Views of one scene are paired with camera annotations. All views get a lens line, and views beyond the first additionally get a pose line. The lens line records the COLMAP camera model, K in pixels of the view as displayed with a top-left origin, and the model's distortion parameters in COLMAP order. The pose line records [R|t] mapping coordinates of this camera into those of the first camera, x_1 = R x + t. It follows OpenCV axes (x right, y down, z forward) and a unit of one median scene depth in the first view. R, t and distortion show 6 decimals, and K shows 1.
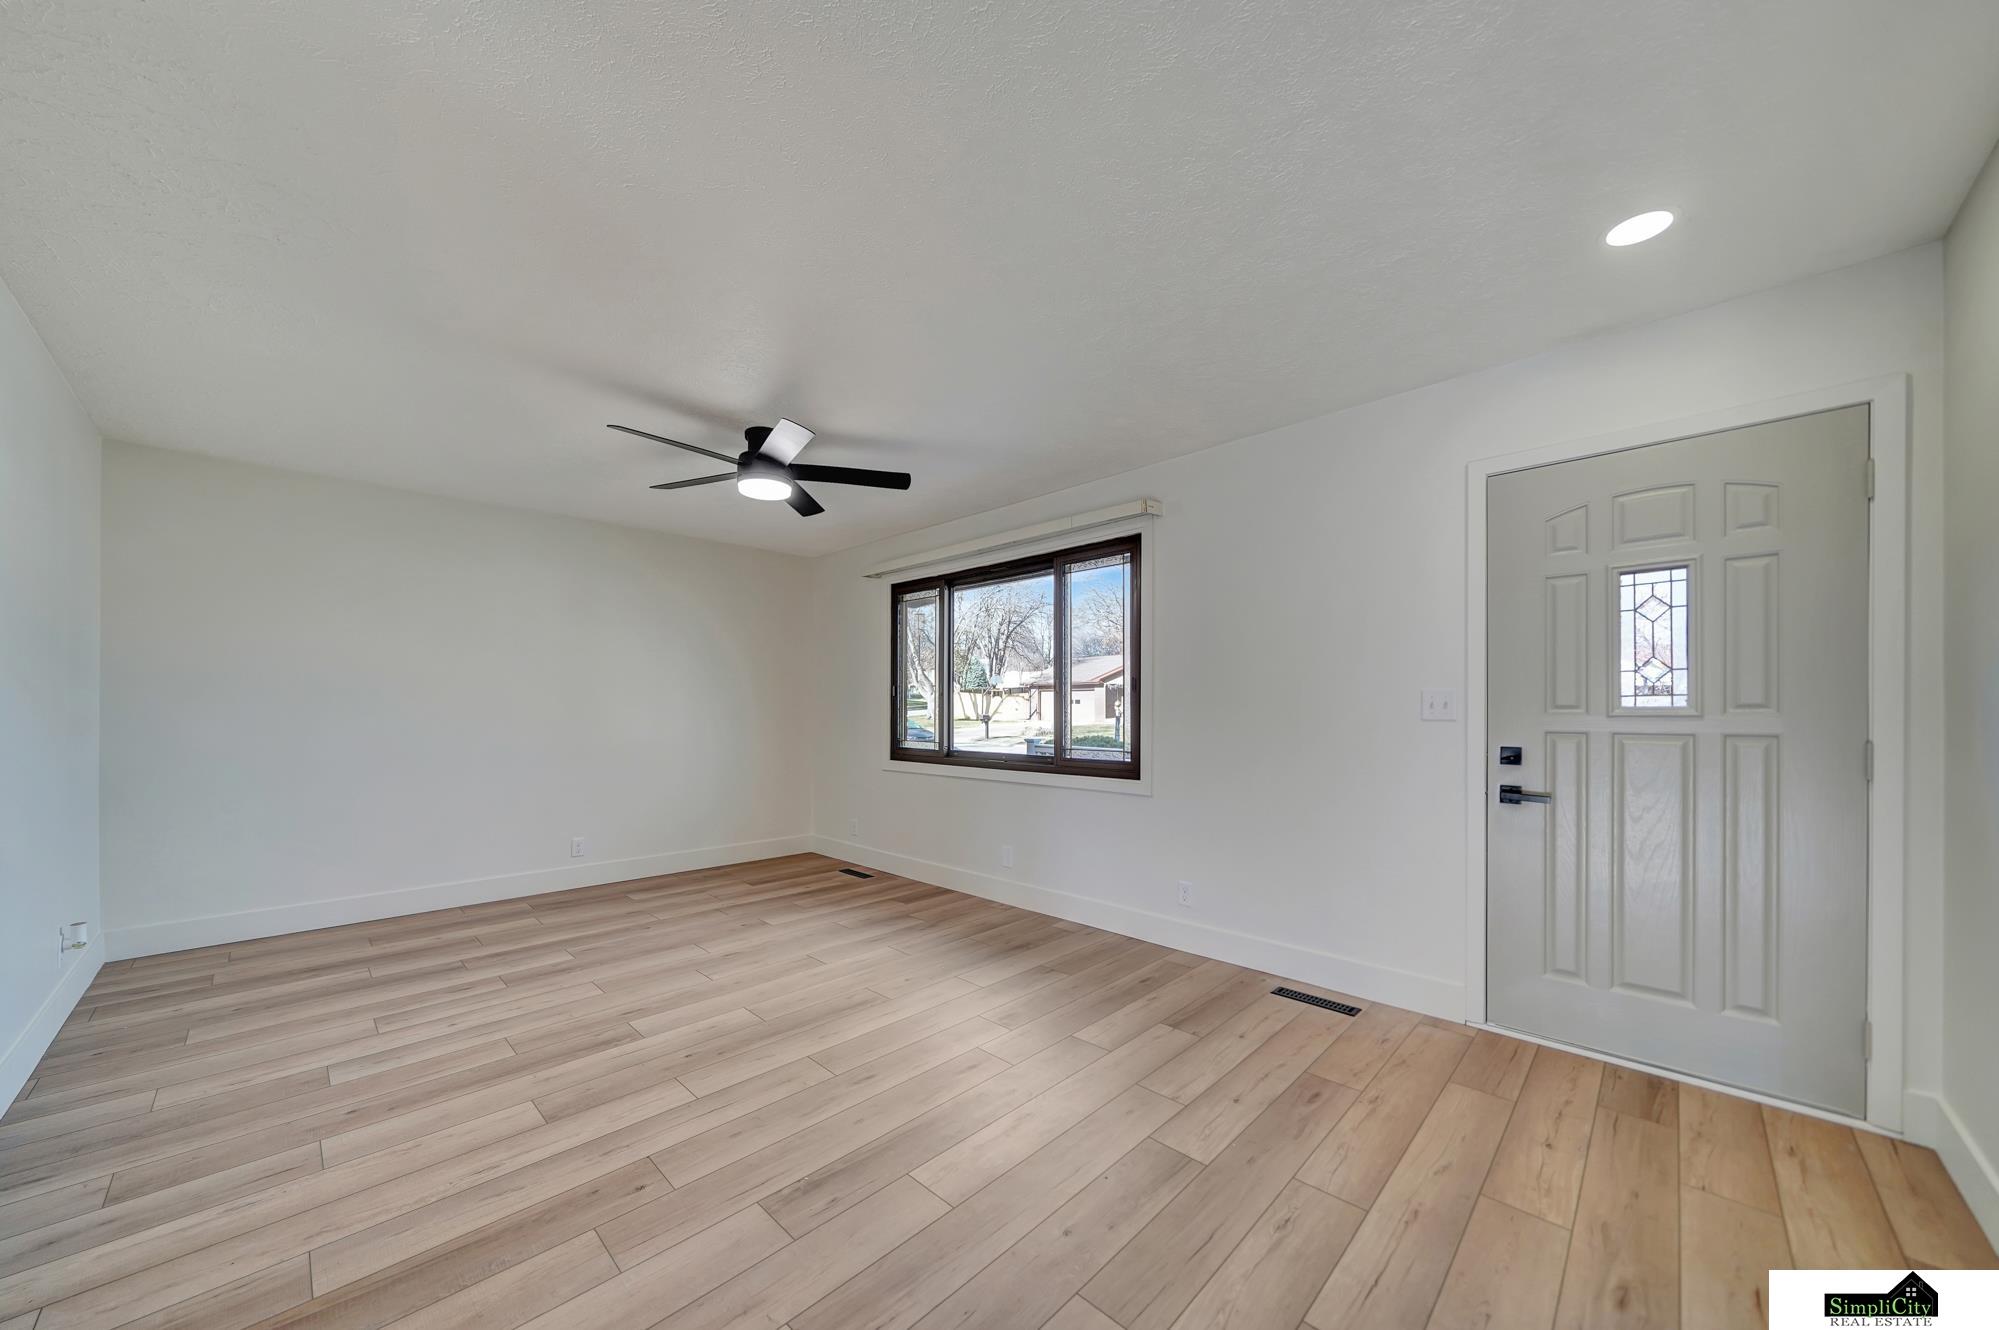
lens RADIAL K [[692.6, 0, 1017.4], [0, 692.6, 709.0], [0, 0, 1]] dist [-0.002777, -0.001409]
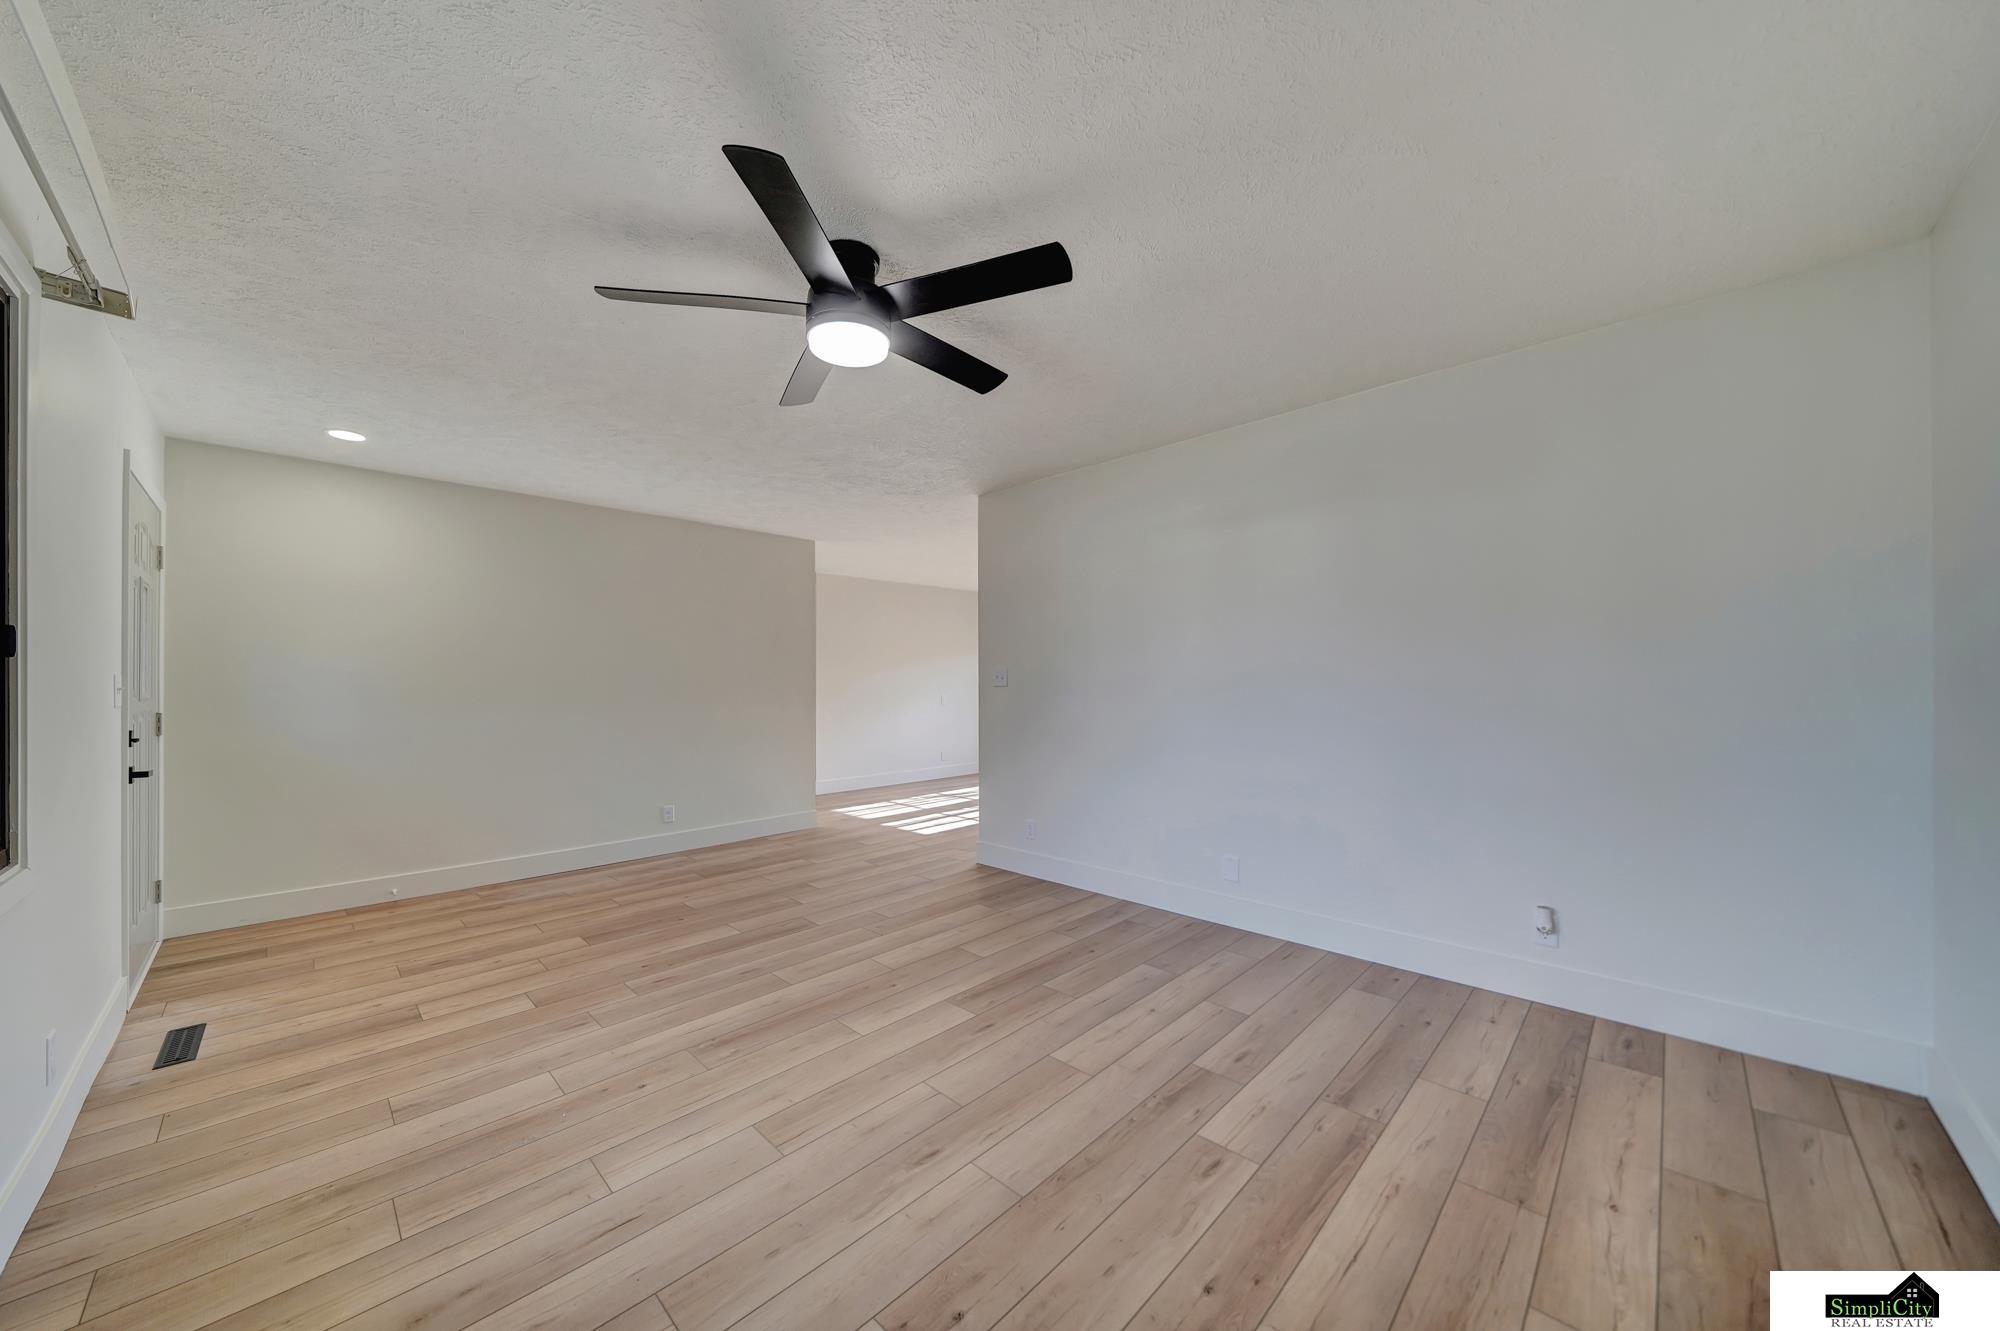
lens RADIAL K [[692.9, 0, 1031.0], [0, 692.9, 675.3], [0, 0, 1]] dist [-0.002777, -0.001409]
pose [[-0.999826, 0.004086, -0.018197, -0.618140], [0.004277, 0.999936, -0.010475, -0.012702], [0.018153, -0.010551, -0.999780, 1.957972]]
